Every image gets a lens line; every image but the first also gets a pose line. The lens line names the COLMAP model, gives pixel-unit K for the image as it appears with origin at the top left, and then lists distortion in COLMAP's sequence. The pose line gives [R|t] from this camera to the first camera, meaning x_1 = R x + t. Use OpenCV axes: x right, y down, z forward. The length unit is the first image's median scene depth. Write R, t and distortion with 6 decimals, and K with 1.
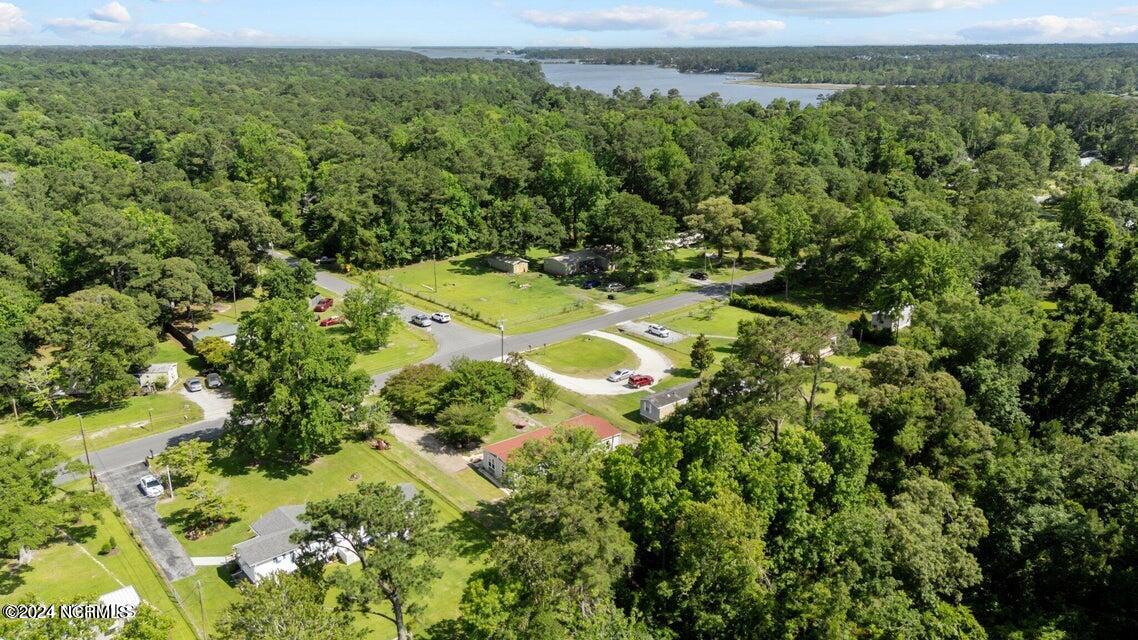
lens RADIAL K [[833.1, 0, 575.8], [0, 833.1, 320.6], [0, 0, 1]] dist [0.091243, -0.106229]
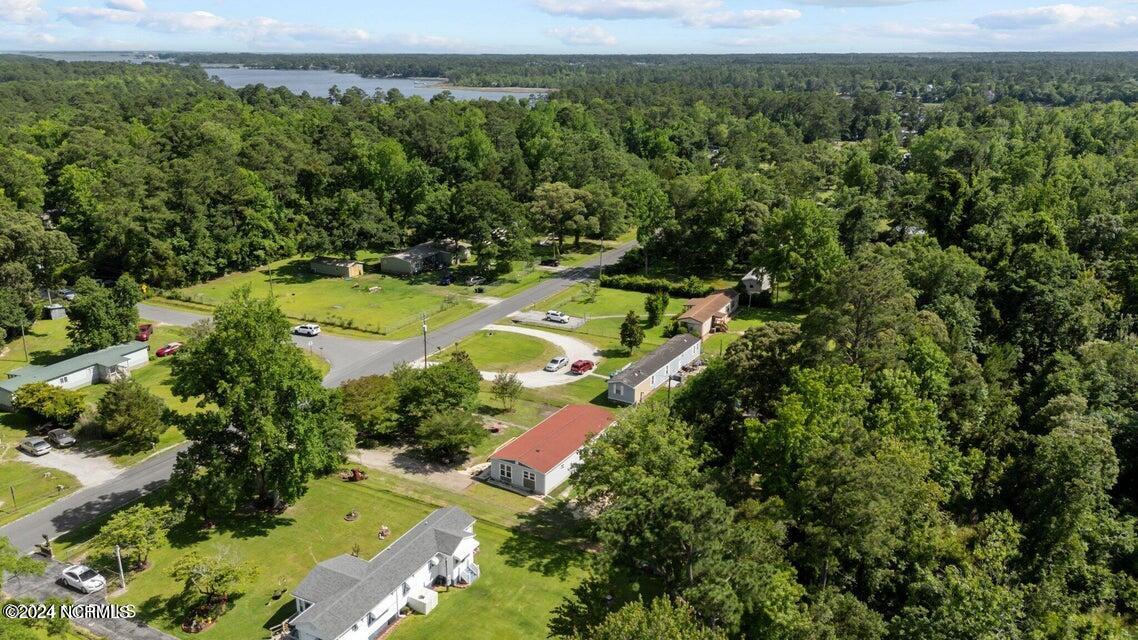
lens RADIAL K [[833.1, 0, 575.8], [0, 833.1, 320.6], [0, 0, 1]] dist [0.091243, -0.106229]
pose [[0.929730, -0.108744, 0.351819, -0.174092], [0.111814, 0.993661, 0.011647, 0.005988], [-0.350856, 0.028509, 0.935996, 0.078773]]
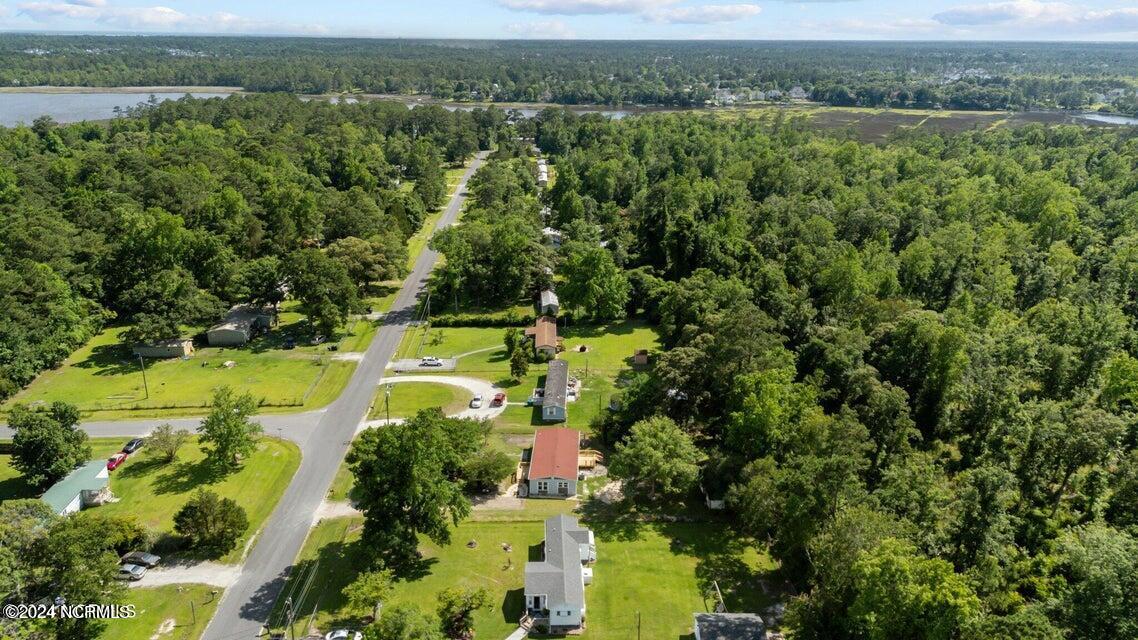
lens RADIAL K [[833.1, 0, 575.8], [0, 833.1, 320.6], [0, 0, 1]] dist [0.091243, -0.106229]
pose [[0.623903, -0.242595, 0.742895, -0.495594], [0.233290, 0.965071, 0.119224, -0.106838], [-0.745869, 0.098926, 0.658705, 0.070709]]
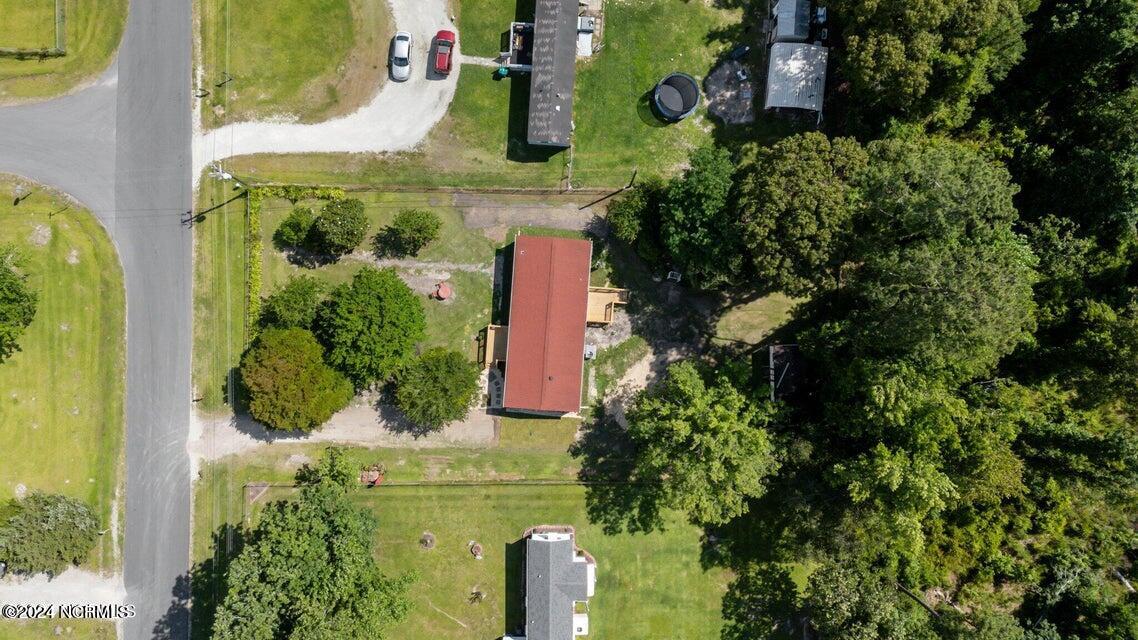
lens RADIAL K [[833.1, 0, 575.8], [0, 833.1, 320.6], [0, 0, 1]] dist [0.091243, -0.106229]
pose [[0.660163, -0.750973, 0.014999, -0.011150], [0.209452, 0.203227, 0.956467, -0.318764], [-0.721328, -0.628282, 0.291456, 0.421767]]
